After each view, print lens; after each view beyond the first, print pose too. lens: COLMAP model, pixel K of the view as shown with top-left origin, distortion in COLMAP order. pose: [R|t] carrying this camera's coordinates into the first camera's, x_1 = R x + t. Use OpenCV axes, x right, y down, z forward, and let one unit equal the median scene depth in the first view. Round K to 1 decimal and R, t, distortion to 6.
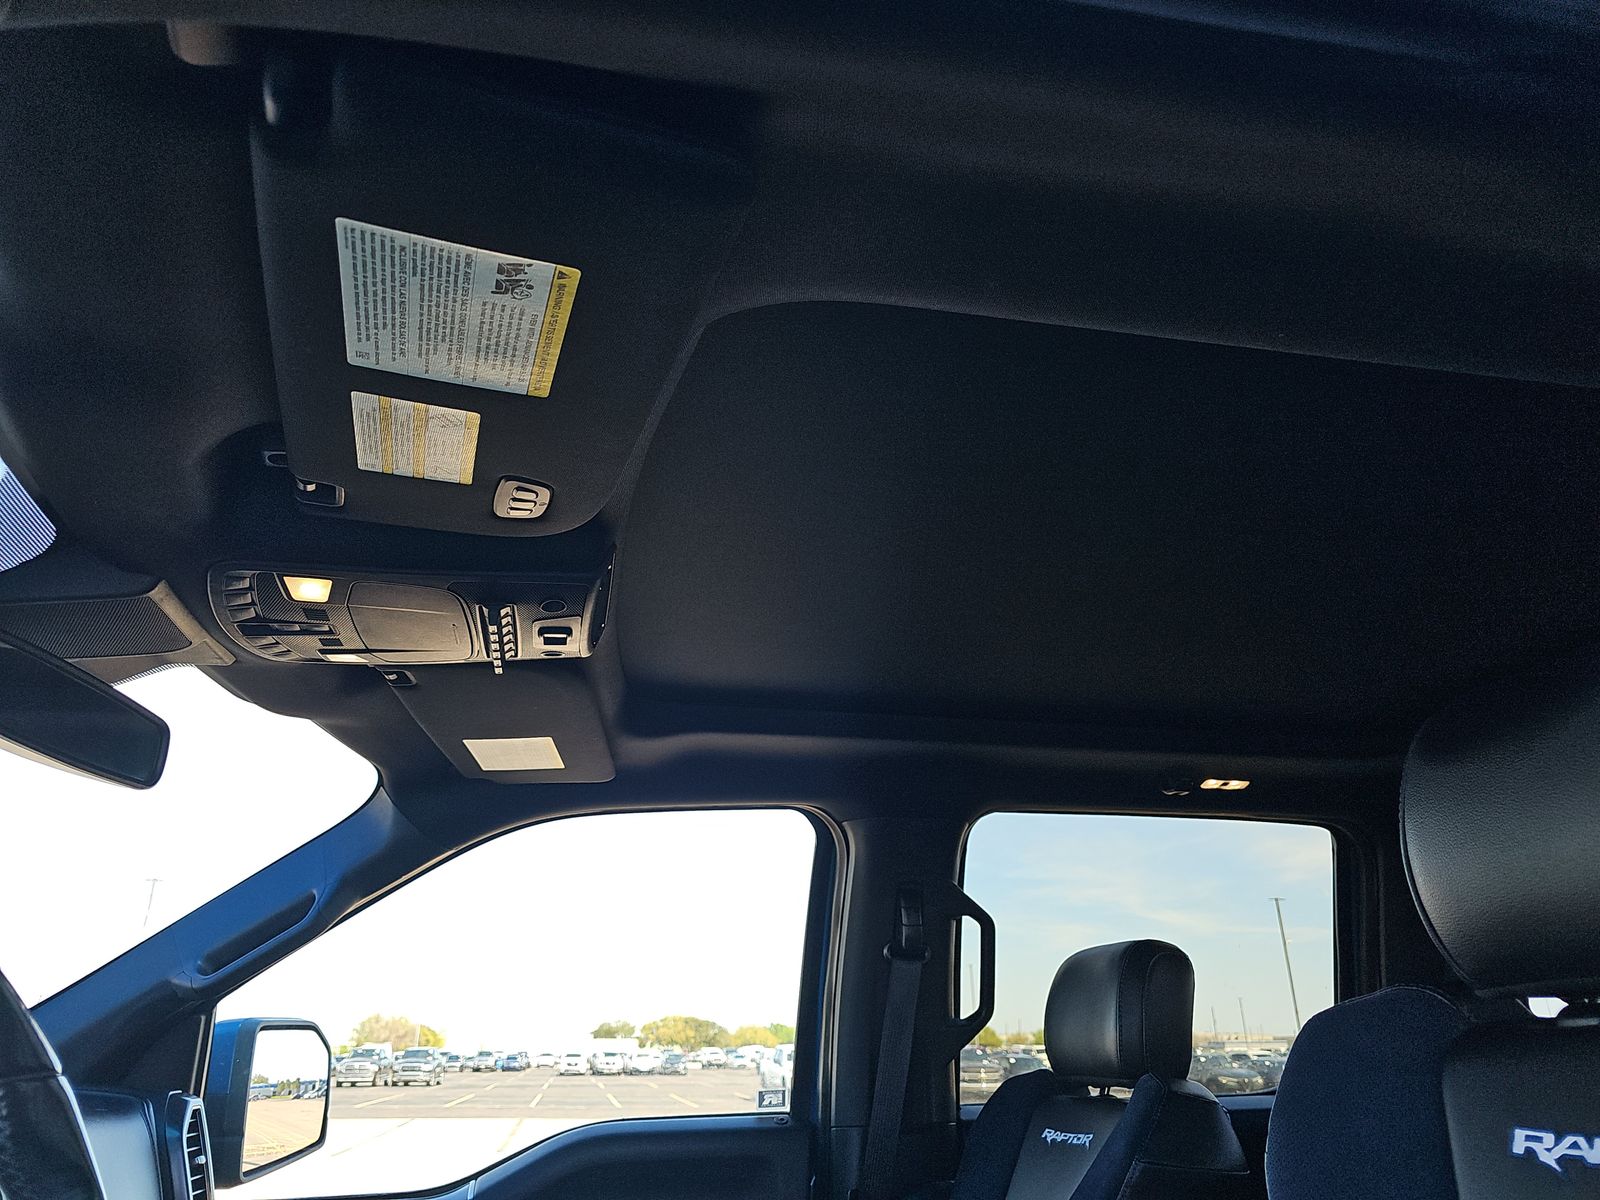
lens RADIAL K [[1037.1, 0, 792.5], [0, 1037.1, 633.1], [0, 0, 1]] dist [0.032381, -0.022900]
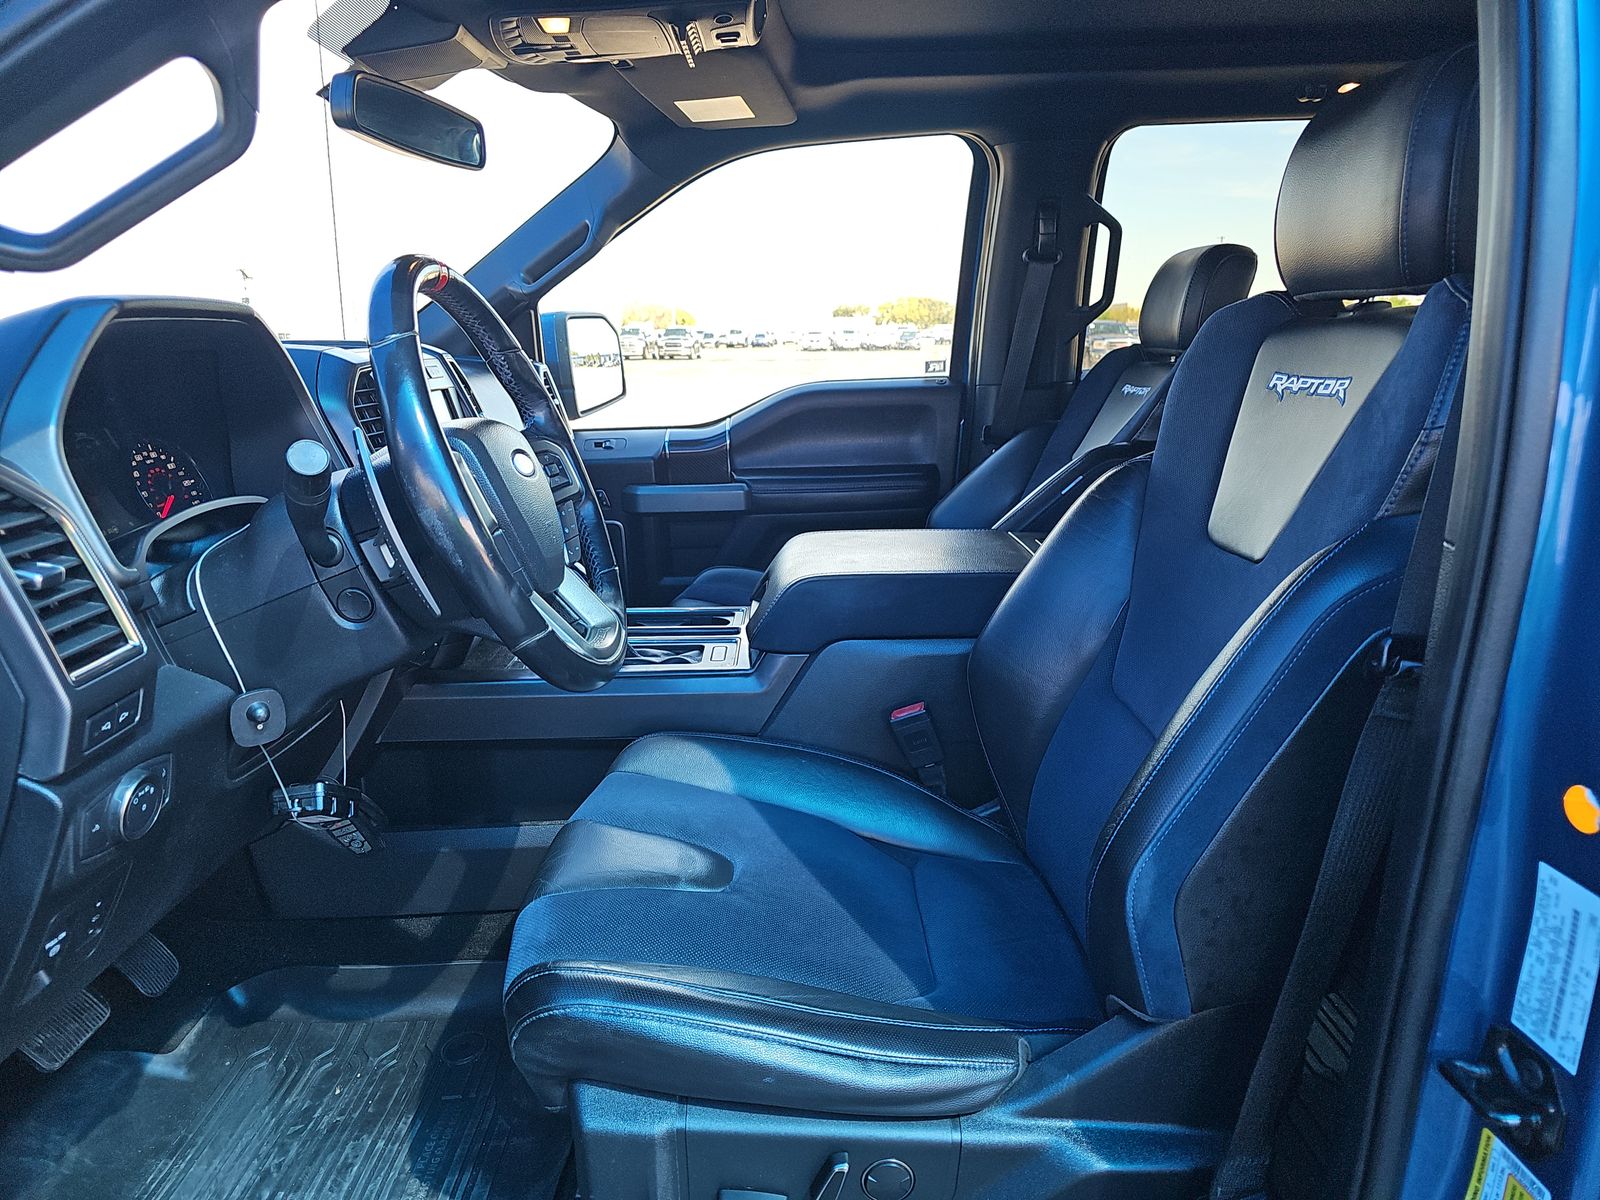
lens RADIAL K [[1070.9, 0, 807.8], [0, 1070.9, 609.6], [0, 0, 1]] dist [0.035926, -0.026203]
pose [[0.979363, 0.043166, -0.197447, 0.105358], [0.082991, 0.804877, 0.587609, -0.127035], [0.184285, -0.591869, 0.784685, -0.299122]]
